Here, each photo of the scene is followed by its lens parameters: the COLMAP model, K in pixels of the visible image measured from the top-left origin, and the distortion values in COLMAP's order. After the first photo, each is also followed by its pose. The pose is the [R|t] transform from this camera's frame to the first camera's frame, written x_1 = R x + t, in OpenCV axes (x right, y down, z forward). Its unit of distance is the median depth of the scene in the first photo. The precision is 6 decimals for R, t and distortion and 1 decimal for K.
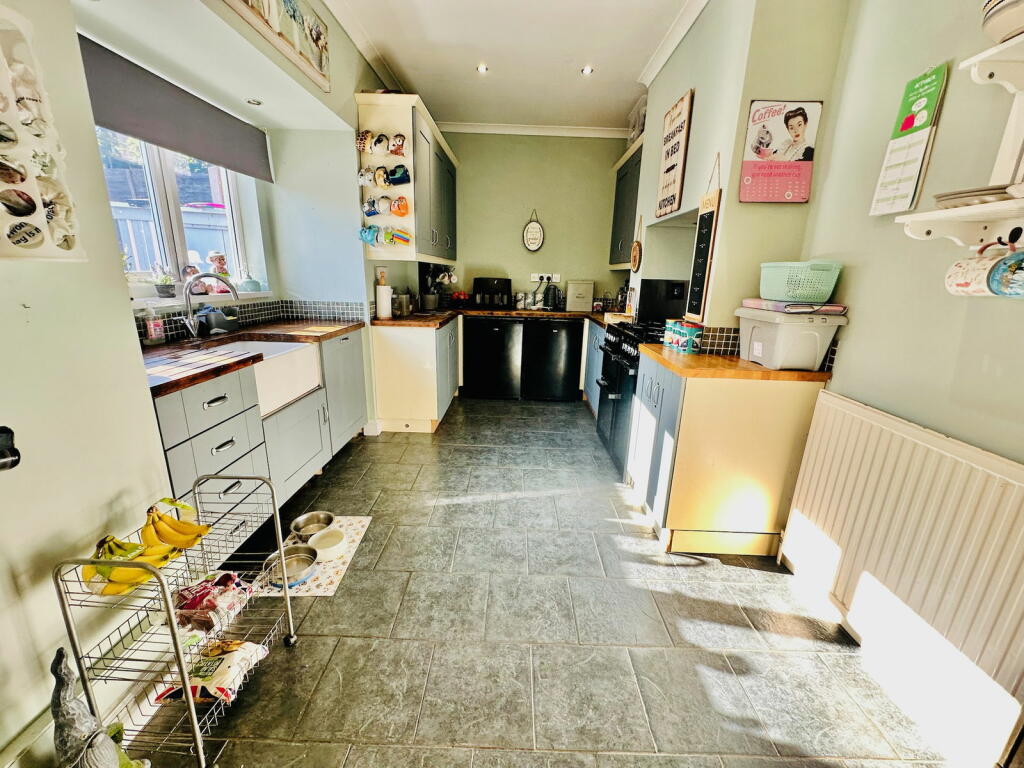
lens RADIAL K [[408.8, 0, 512.0], [0, 408.8, 384.0], [0, 0, 1]] dist [-0.004110, -0.000255]
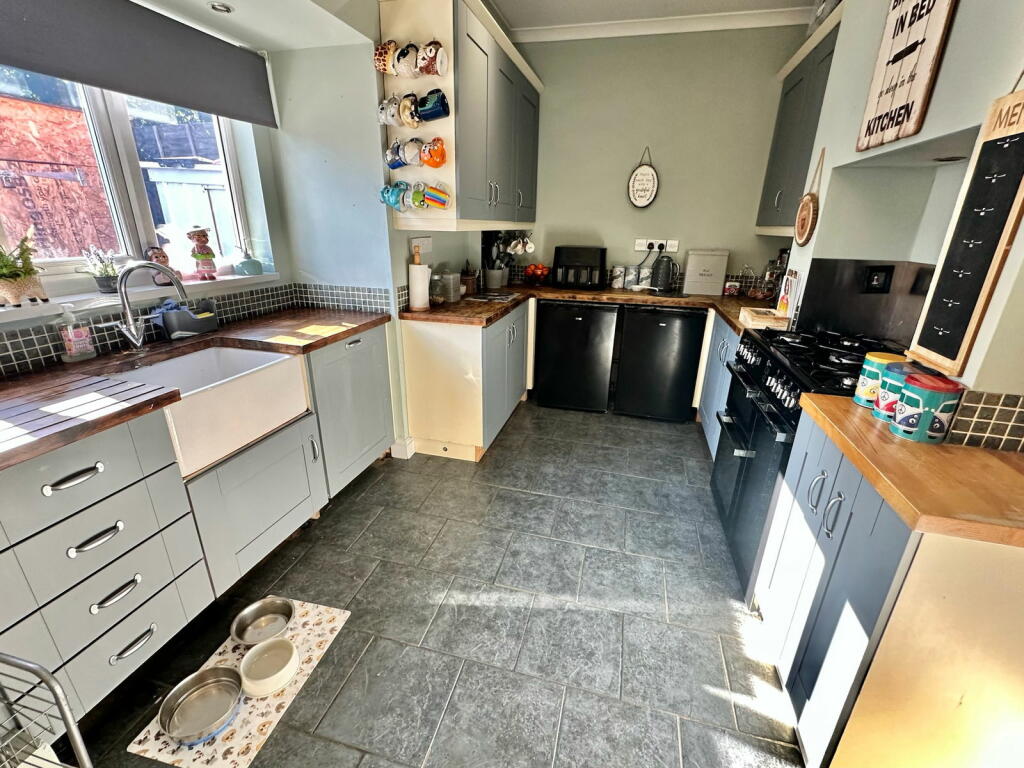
lens RADIAL K [[433.5, 0, 517.7], [0, 433.5, 378.5], [0, 0, 1]] dist [-0.003255, -0.000273]
pose [[0.969265, 0.074549, -0.234454, 0.062838], [-0.055820, 0.994770, 0.085537, -0.120392], [0.239604, -0.069821, 0.968357, 0.287335]]
